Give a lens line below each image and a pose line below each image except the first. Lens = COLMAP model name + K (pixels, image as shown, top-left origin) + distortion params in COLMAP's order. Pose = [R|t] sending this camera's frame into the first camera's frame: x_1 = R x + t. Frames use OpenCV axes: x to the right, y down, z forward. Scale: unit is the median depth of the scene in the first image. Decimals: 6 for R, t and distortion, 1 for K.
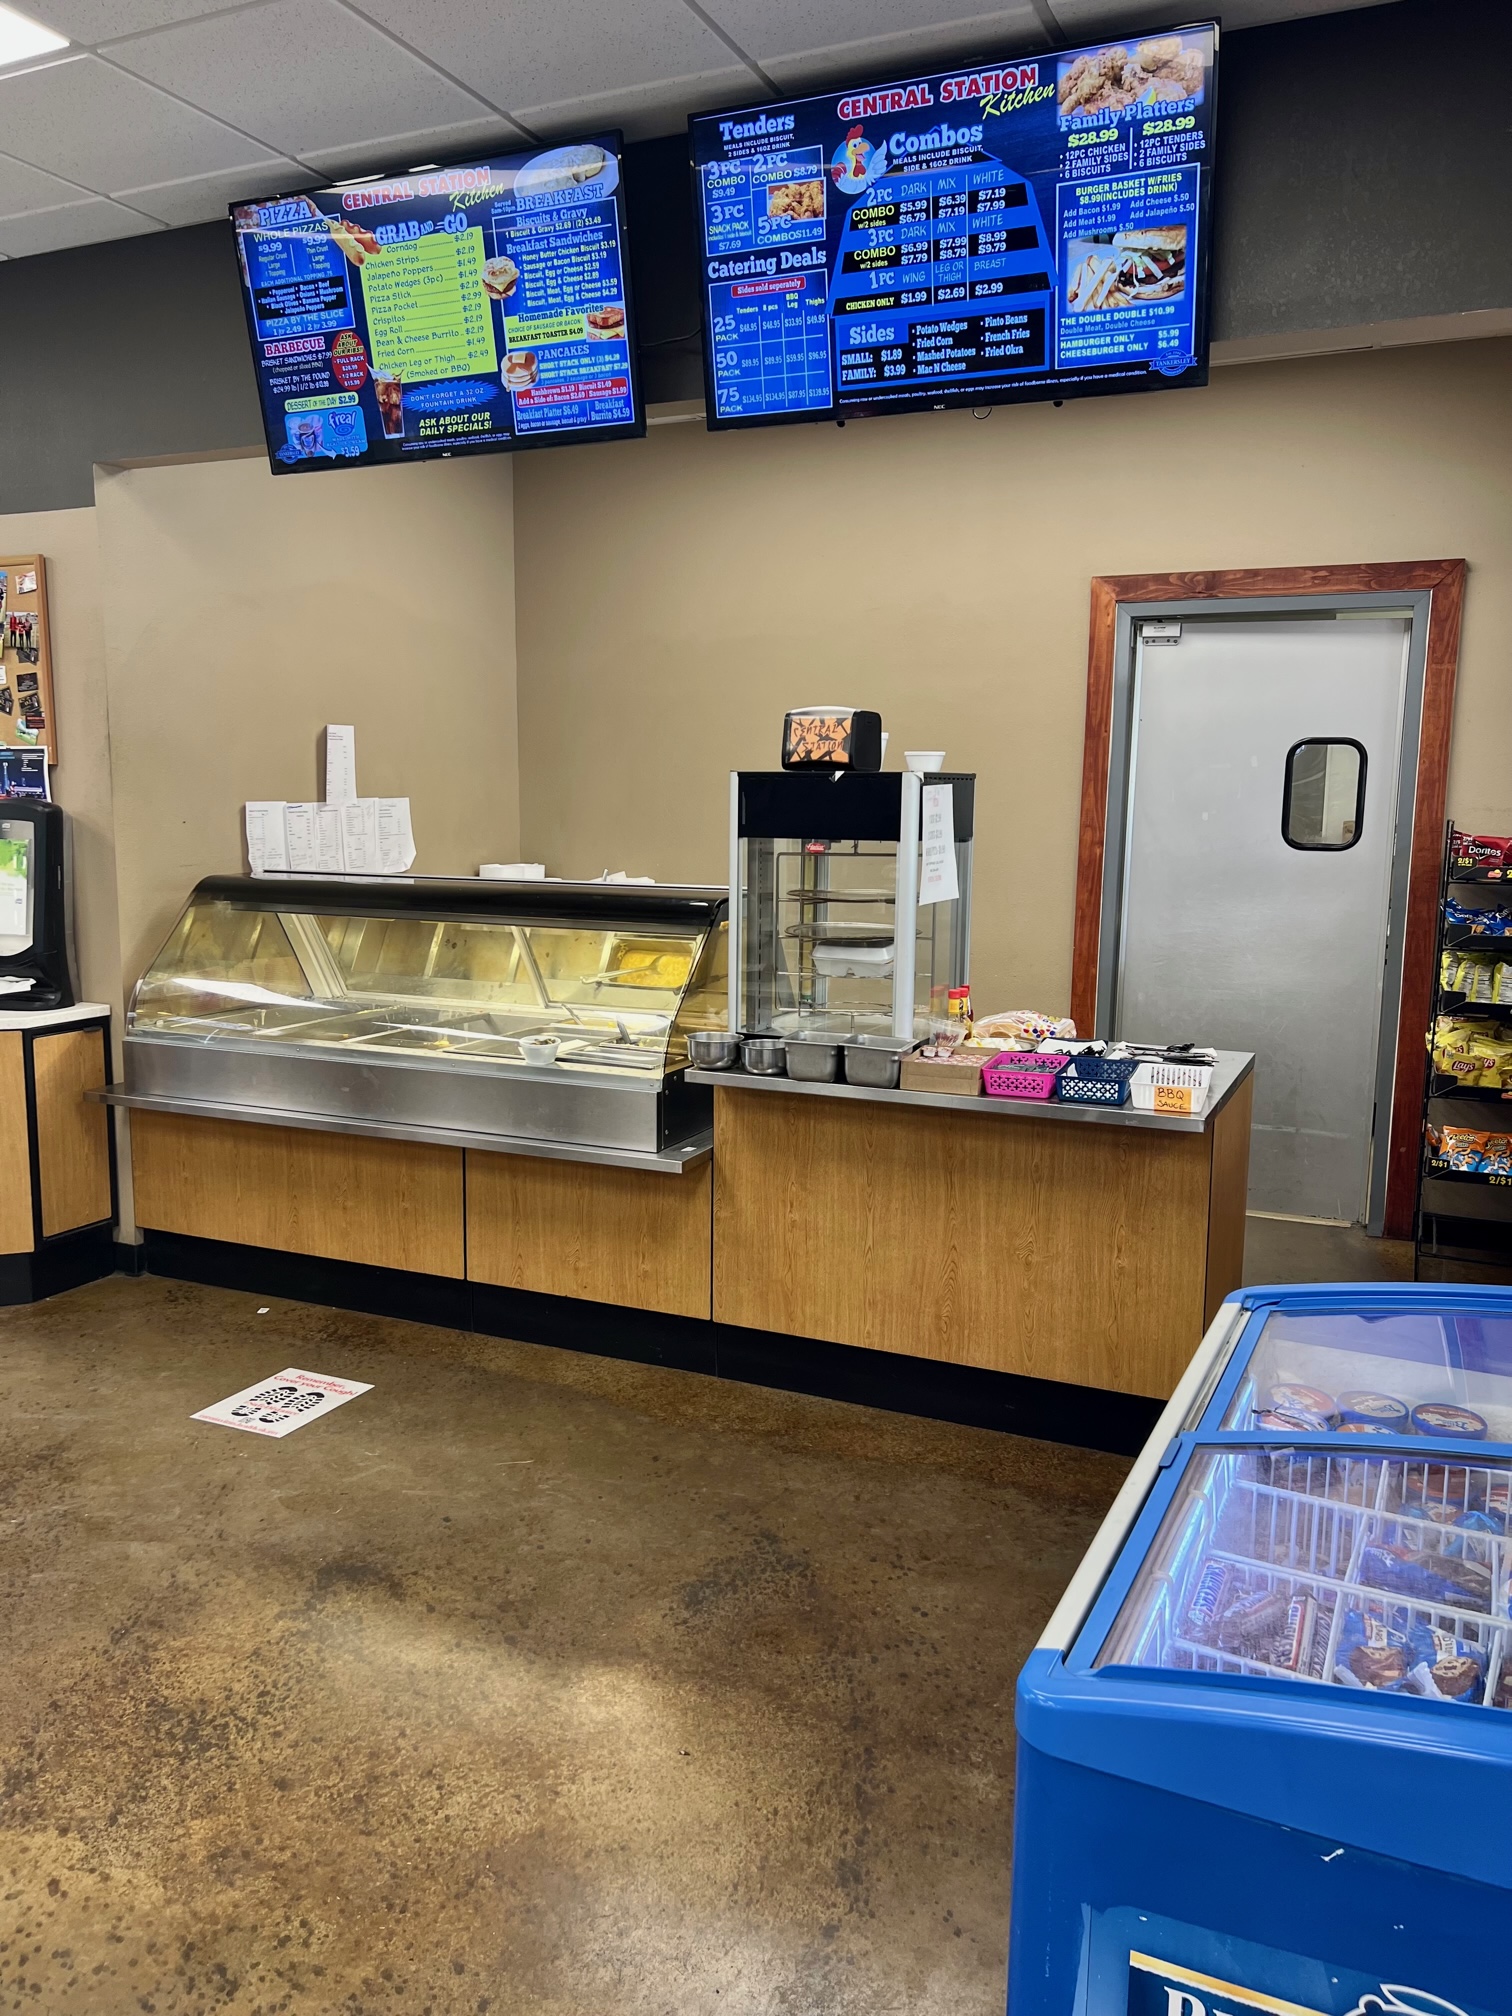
lens RADIAL K [[1519.9, 0, 722.7], [0, 1519.9, 996.5], [0, 0, 1]] dist [0.068776, -0.081890]
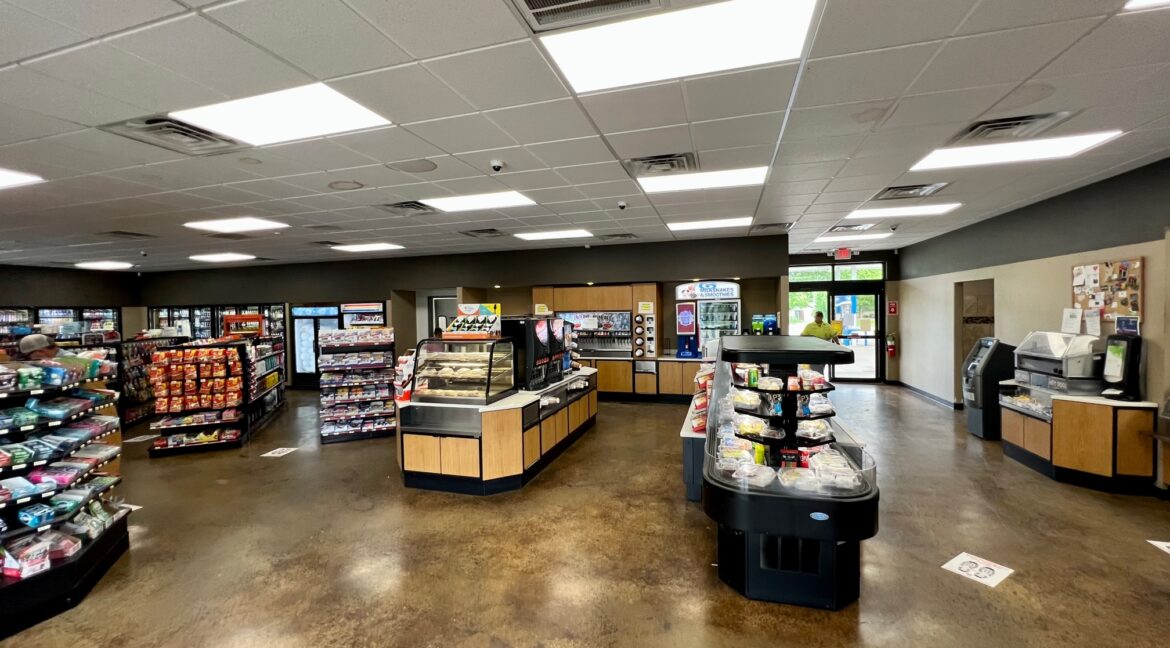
lens RADIAL K [[477.4, 0, 583.5], [0, 477.4, 320.3], [0, 0, 1]] dist [0.003779, 0.000139]
pose [[0.153821, 0.009924, -0.988049, 0.404190], [-0.113631, 0.993493, -0.007712, -0.026448], [0.981543, 0.113460, 0.153948, -0.286335]]
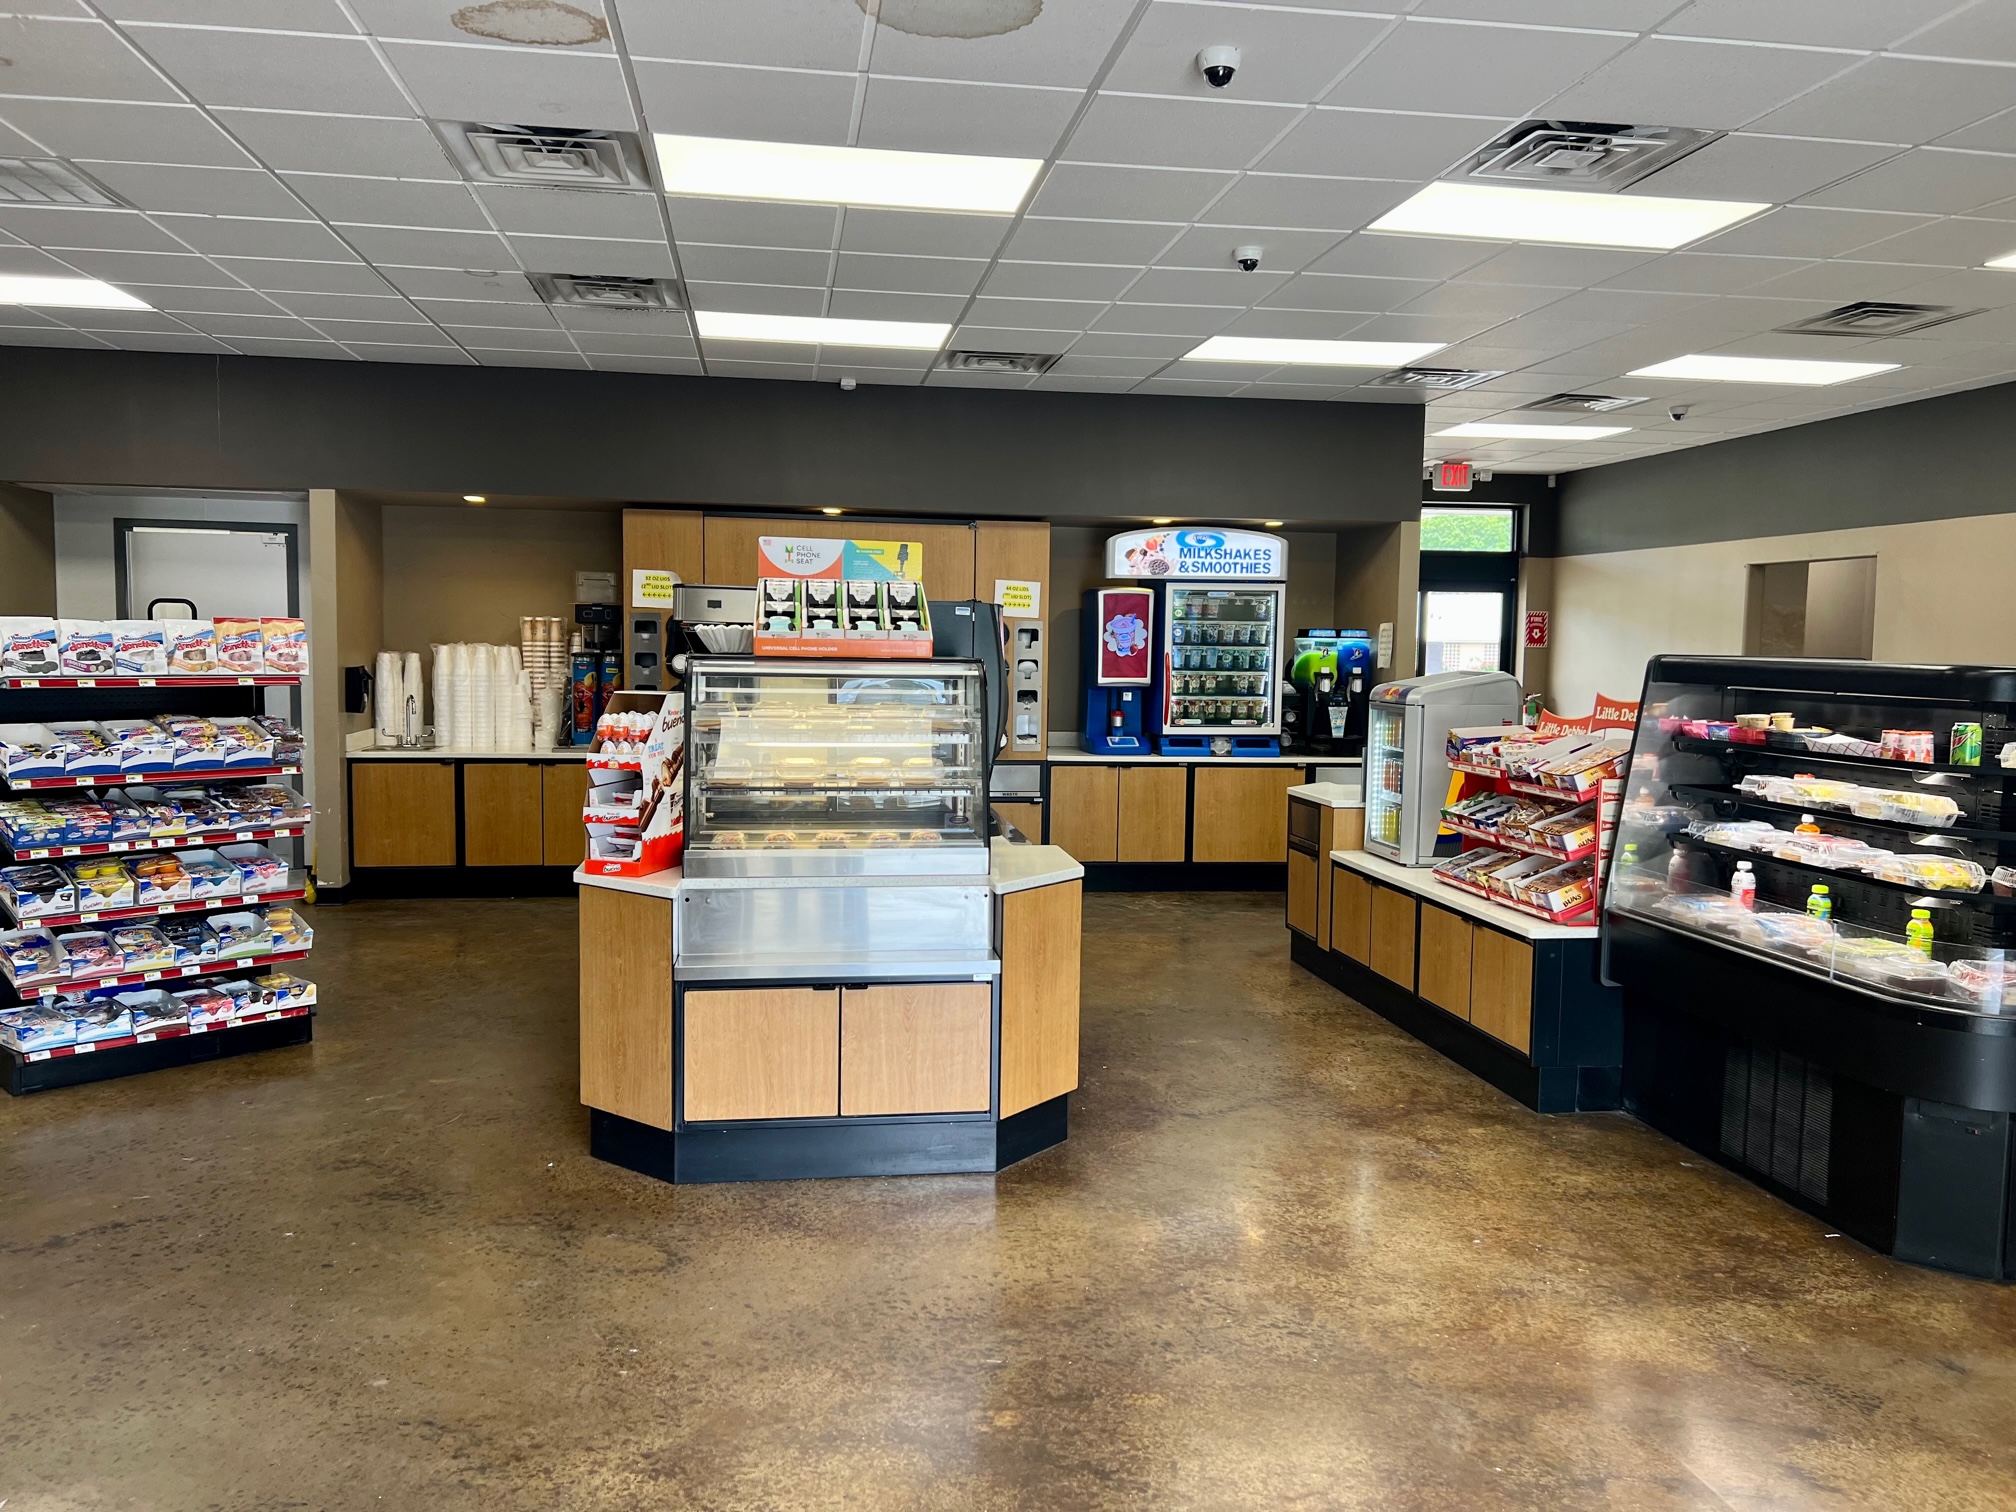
lens RADIAL K [[1519.9, 0, 1007.3], [0, 1519.9, 763.1], [0, 0, 1]] dist [0.068776, -0.081890]
pose [[0.561973, 0.066005, -0.824518, 0.127057], [-0.120510, 0.992709, -0.002668, 0.124070], [0.818330, 0.100862, 0.565830, -0.968018]]
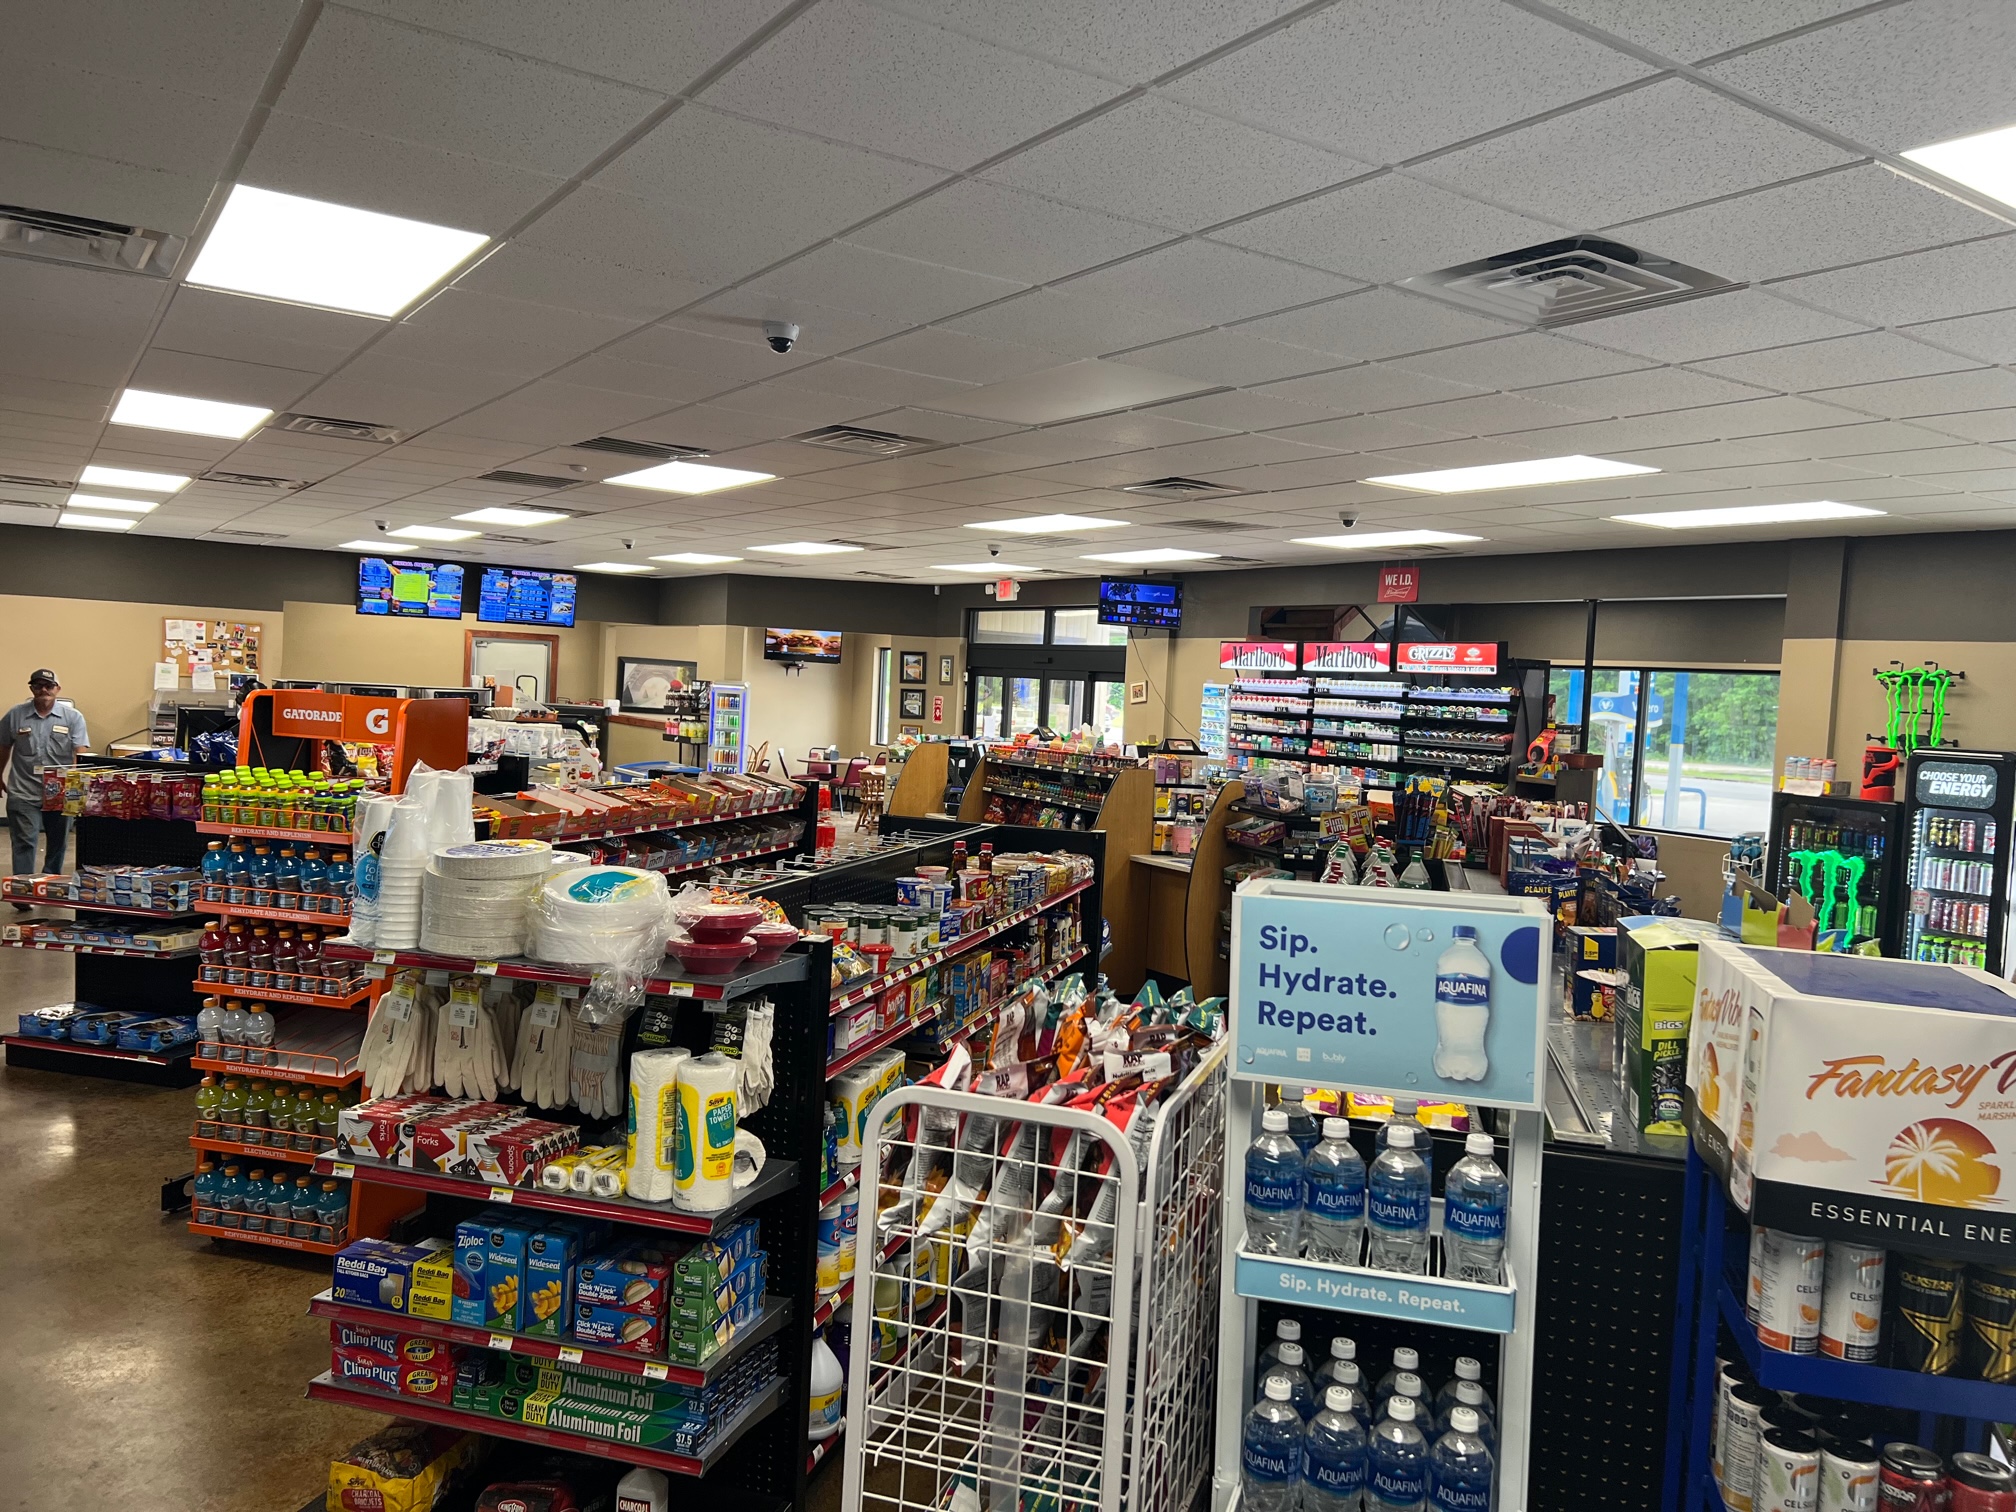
lens RADIAL K [[1519.9, 0, 1014.8], [0, 1519.9, 760.3], [0, 0, 1]] dist [0.068776, -0.081890]
pose [[0.516653, -0.027102, 0.855766, -3.093683], [0.071245, 0.997393, -0.011425, 0.240559], [-0.853226, 0.066872, 0.517237, -2.777987]]
